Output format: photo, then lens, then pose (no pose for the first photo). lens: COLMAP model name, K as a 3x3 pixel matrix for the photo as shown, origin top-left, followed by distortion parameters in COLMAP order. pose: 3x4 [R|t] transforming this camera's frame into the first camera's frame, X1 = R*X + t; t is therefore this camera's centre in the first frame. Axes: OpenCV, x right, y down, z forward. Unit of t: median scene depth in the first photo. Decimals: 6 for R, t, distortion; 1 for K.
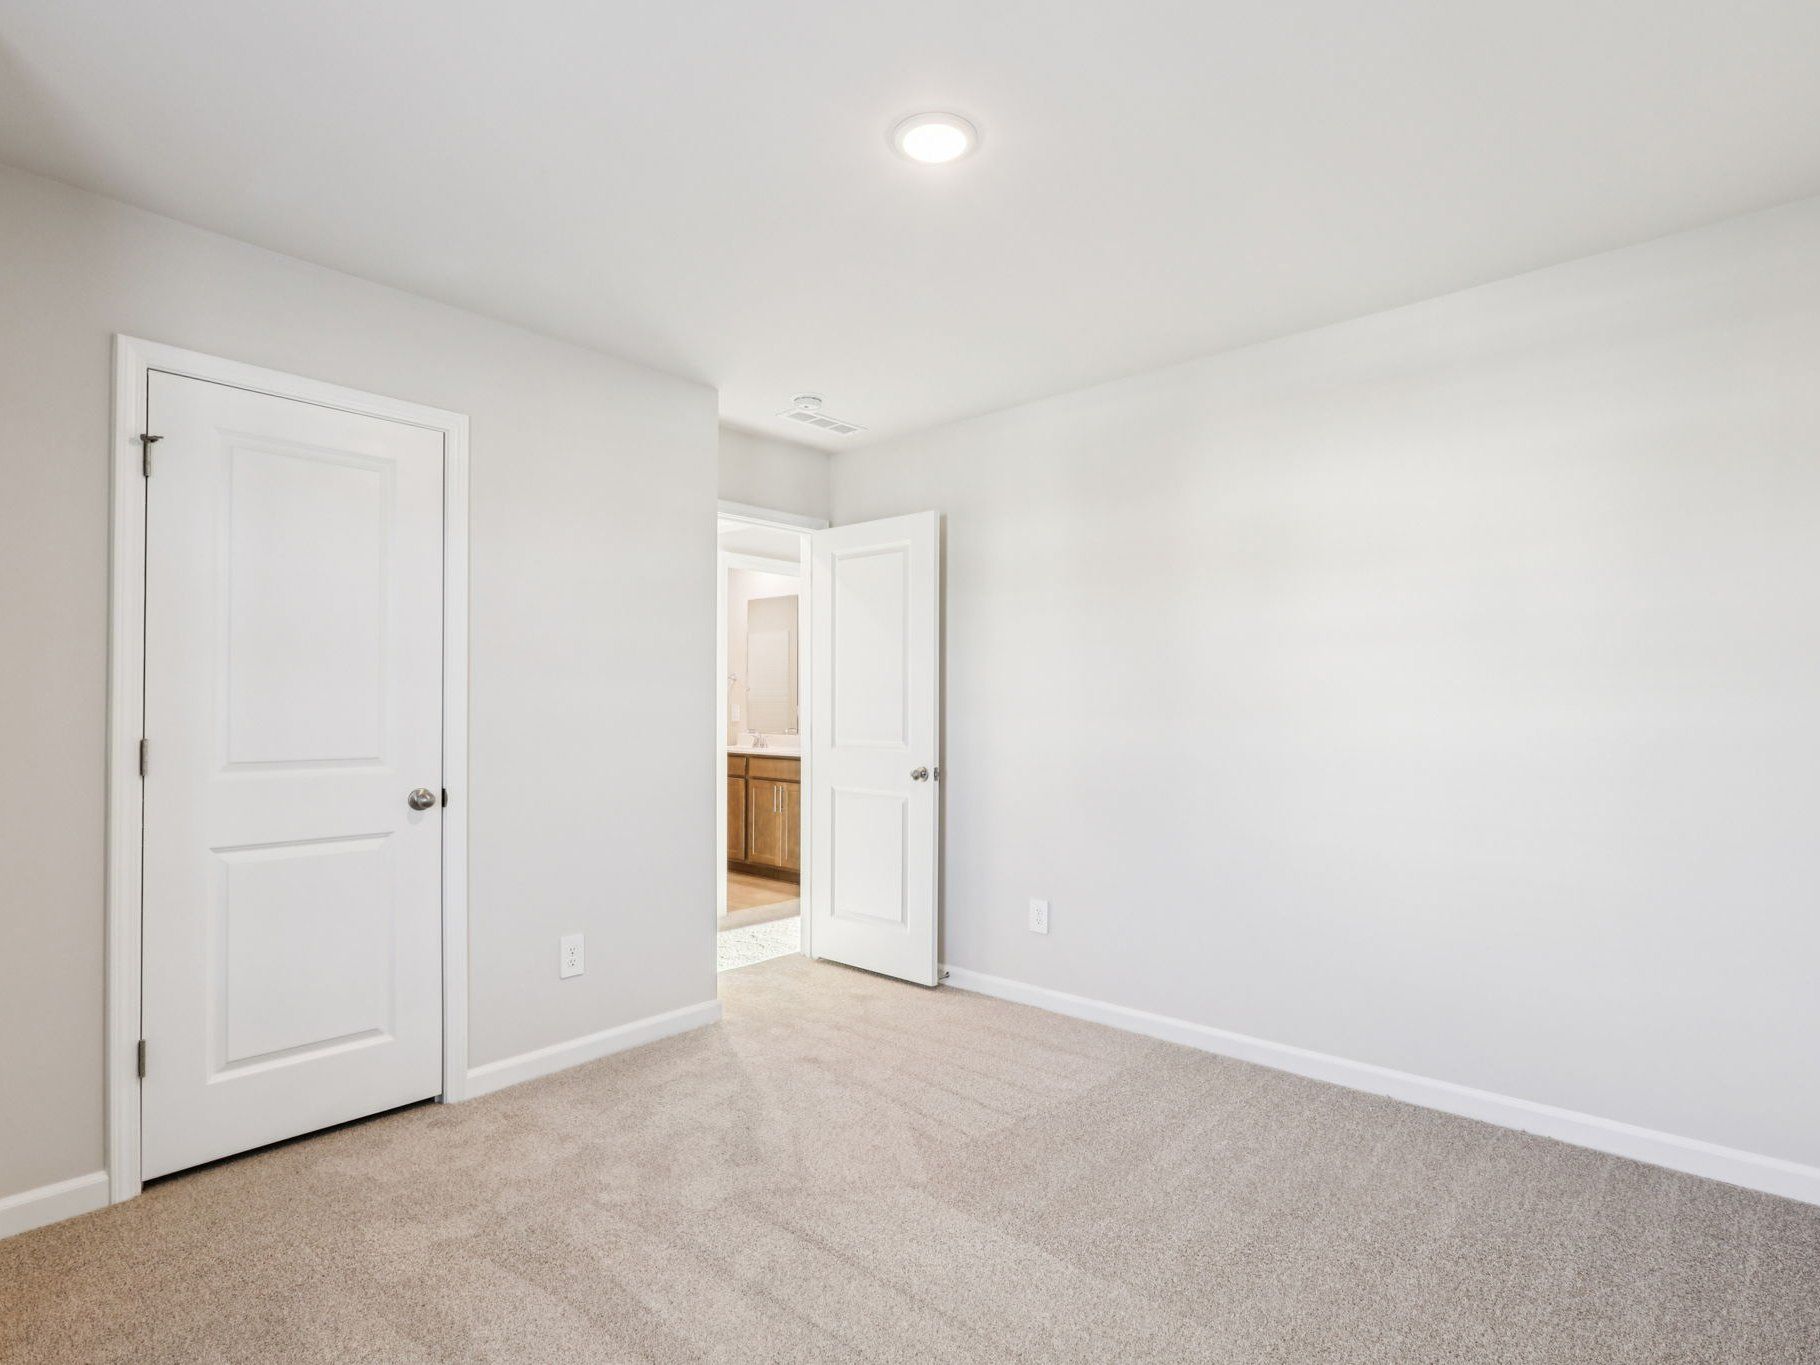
lens RADIAL K [[940.5, 0, 910.3], [0, 940.5, 698.6], [0, 0, 1]] dist [0.001677, -0.000220]
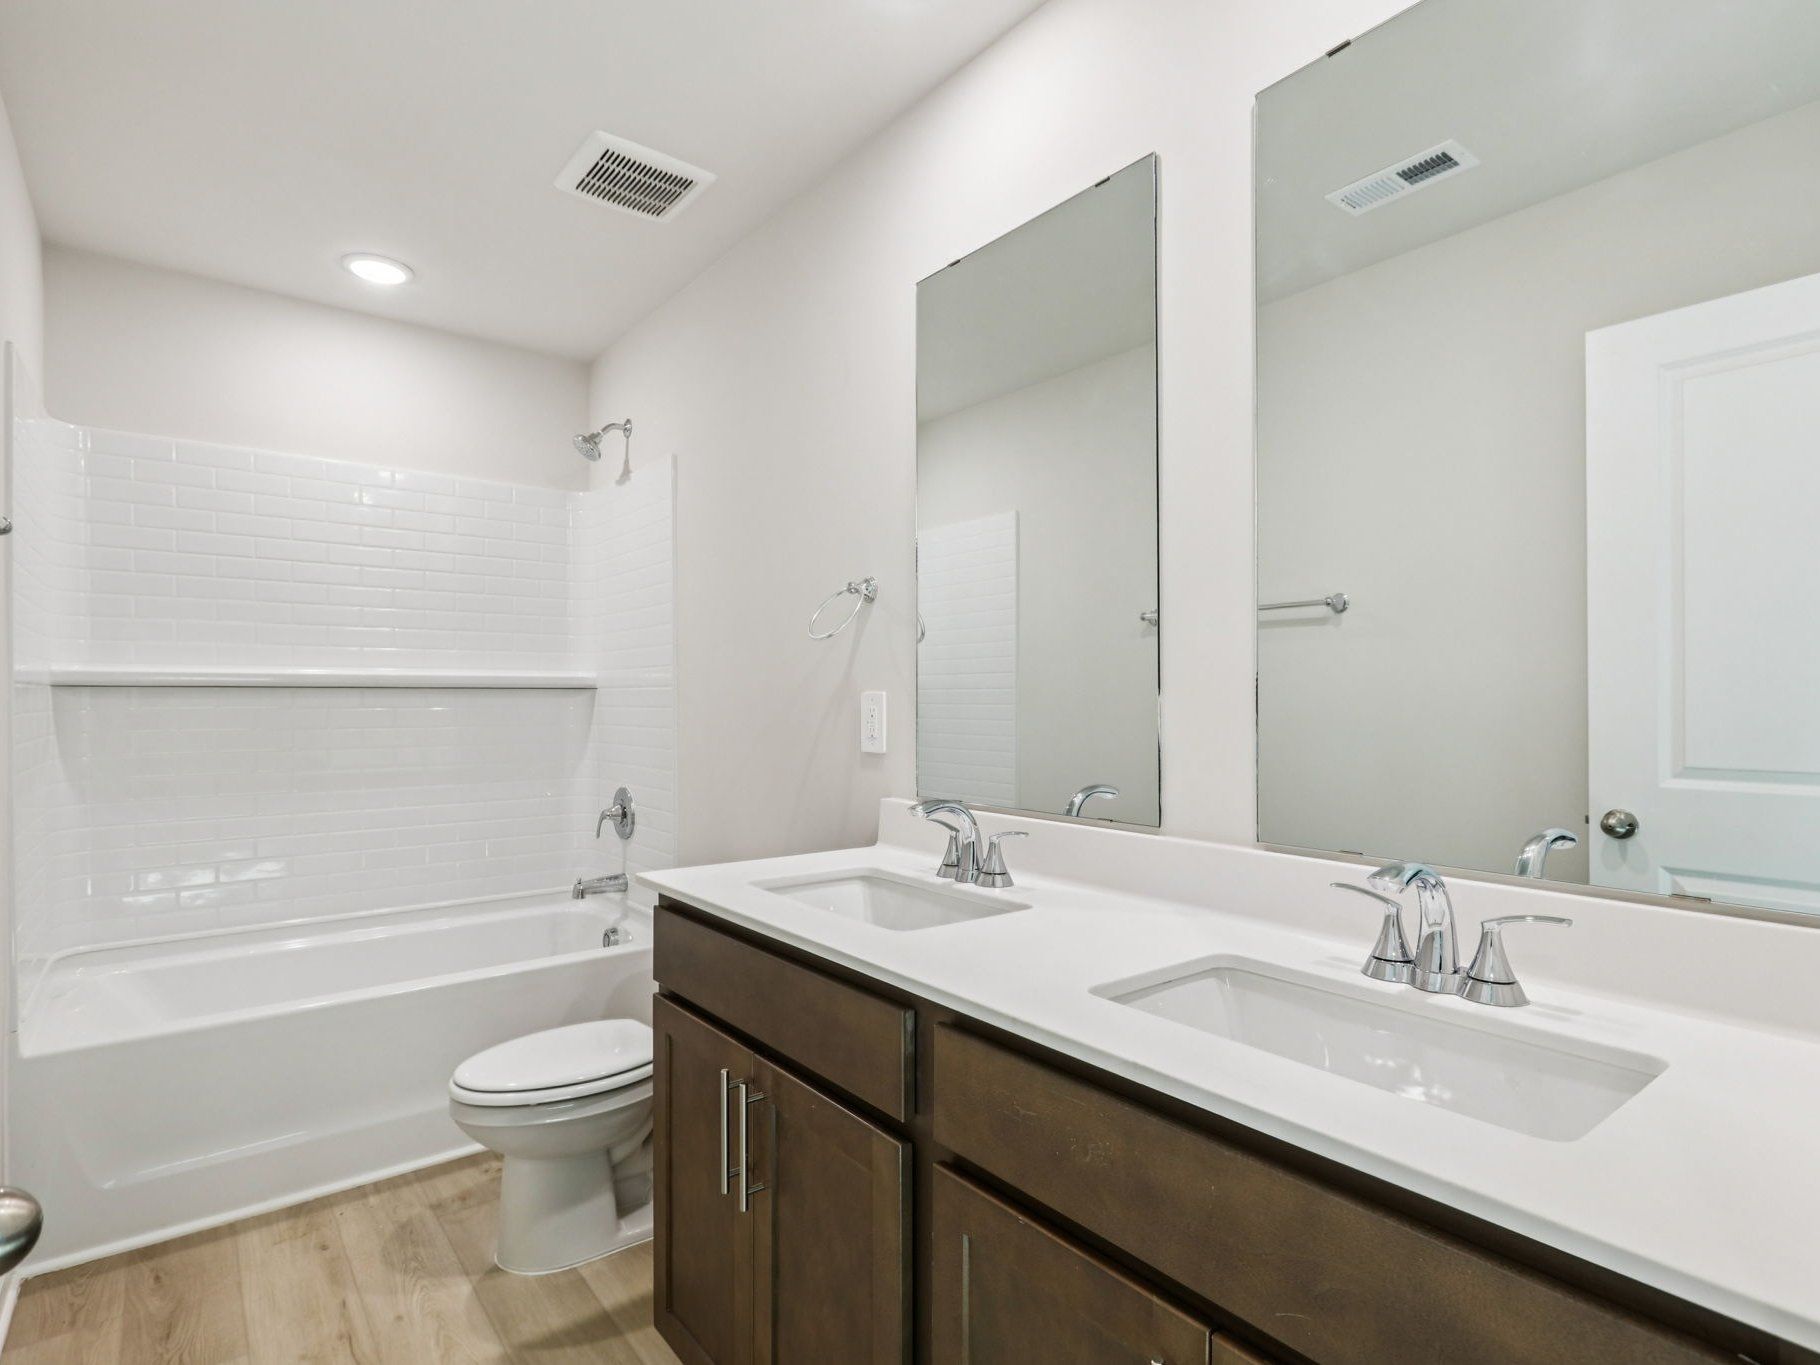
lens RADIAL K [[940.5, 0, 910.3], [0, 940.5, 698.6], [0, 0, 1]] dist [0.001677, -0.000220]
pose [[0.983882, -0.002818, -0.178798, -0.145406], [0.001823, 0.999982, -0.005727, 0.011708], [0.178811, 0.005308, 0.983869, 0.841368]]
